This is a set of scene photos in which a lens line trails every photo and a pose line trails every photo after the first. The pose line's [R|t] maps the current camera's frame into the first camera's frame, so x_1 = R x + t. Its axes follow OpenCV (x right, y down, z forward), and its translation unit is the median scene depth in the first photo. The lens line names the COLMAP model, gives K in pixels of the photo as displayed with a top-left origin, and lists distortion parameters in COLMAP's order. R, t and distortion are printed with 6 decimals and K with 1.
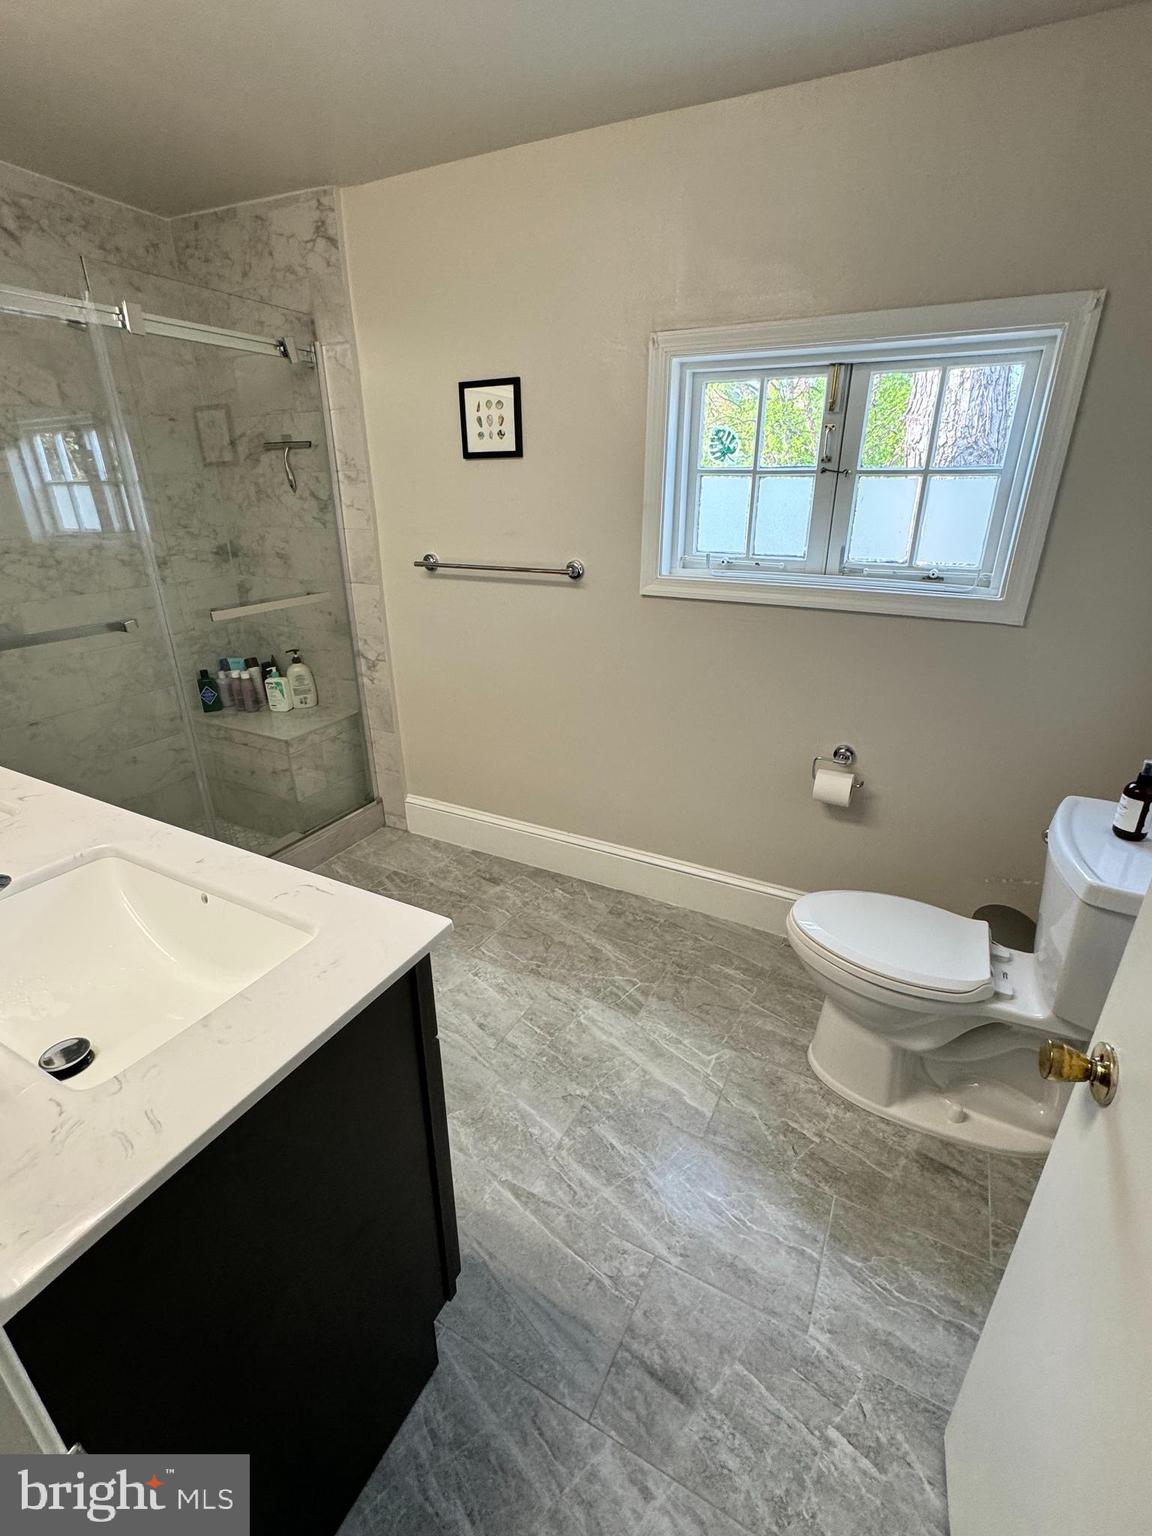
lens RADIAL K [[687.1, 0, 579.6], [0, 687.1, 767.9], [0, 0, 1]] dist [0.001038, 0.000370]
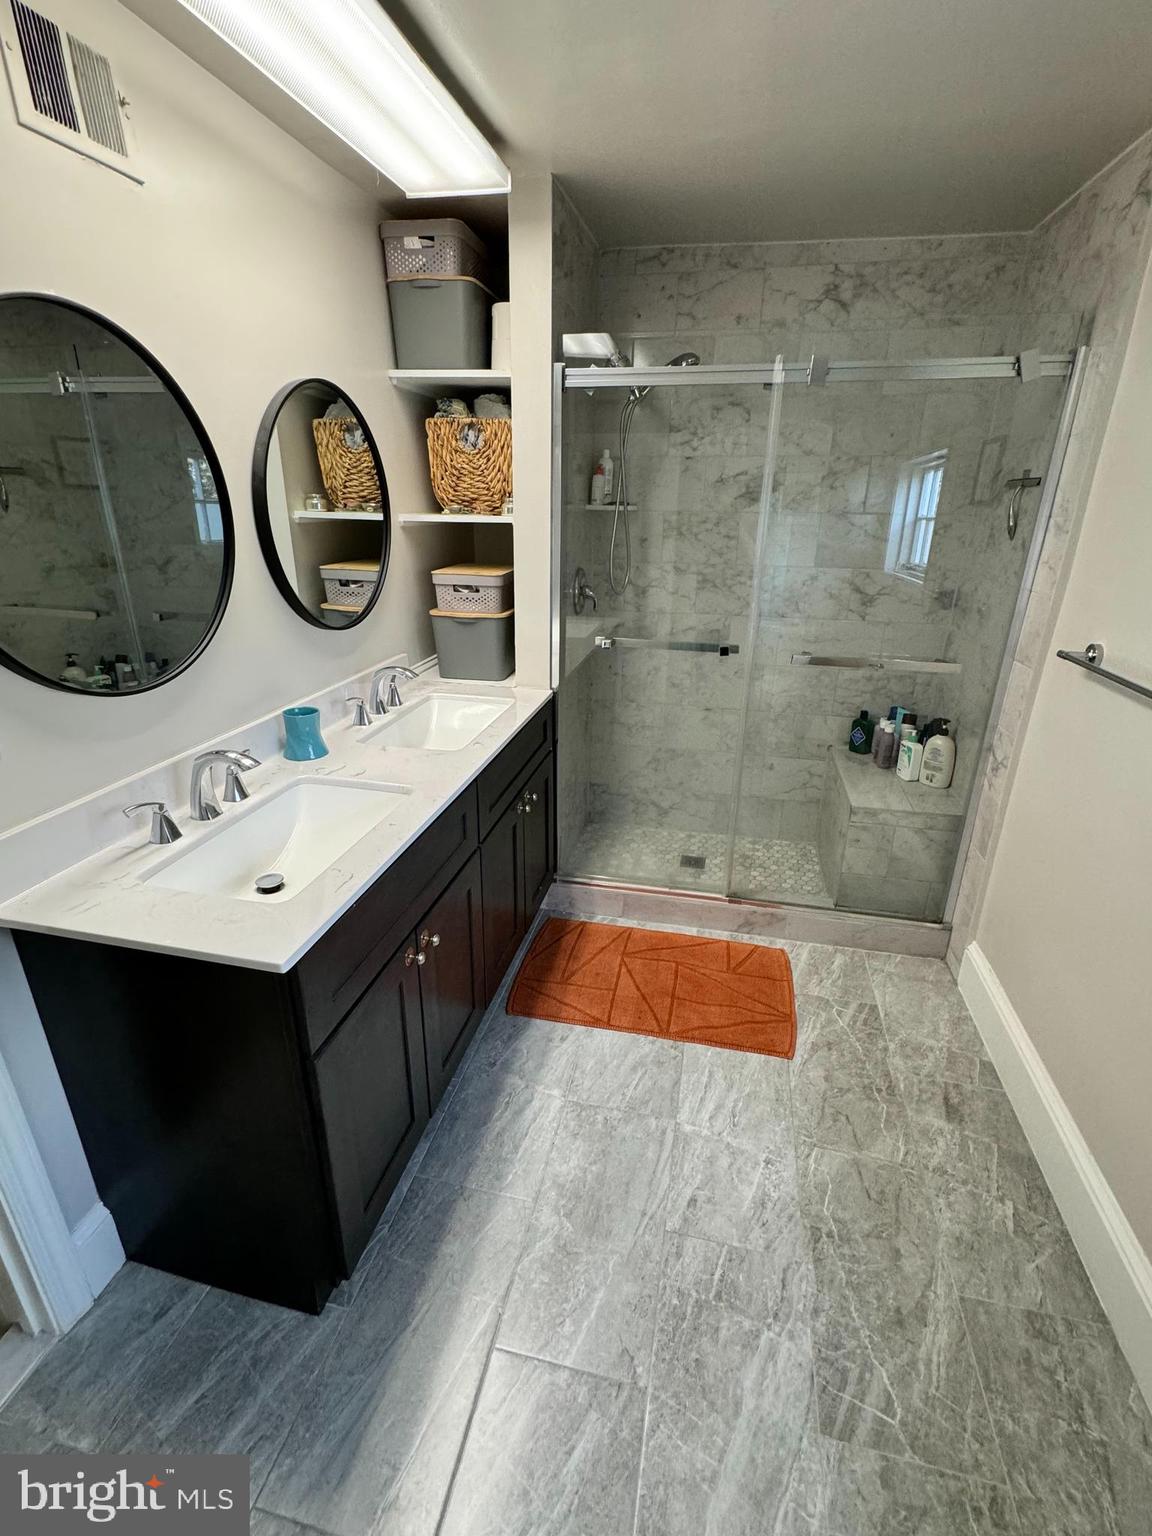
lens RADIAL K [[687.1, 0, 578.5], [0, 687.1, 767.0], [0, 0, 1]] dist [0.001038, 0.000370]
pose [[0.259537, 0.357239, -0.897229, 0.298586], [-0.378692, 0.892304, 0.245736, -0.187373], [0.888388, 0.275996, 0.366870, 0.361301]]
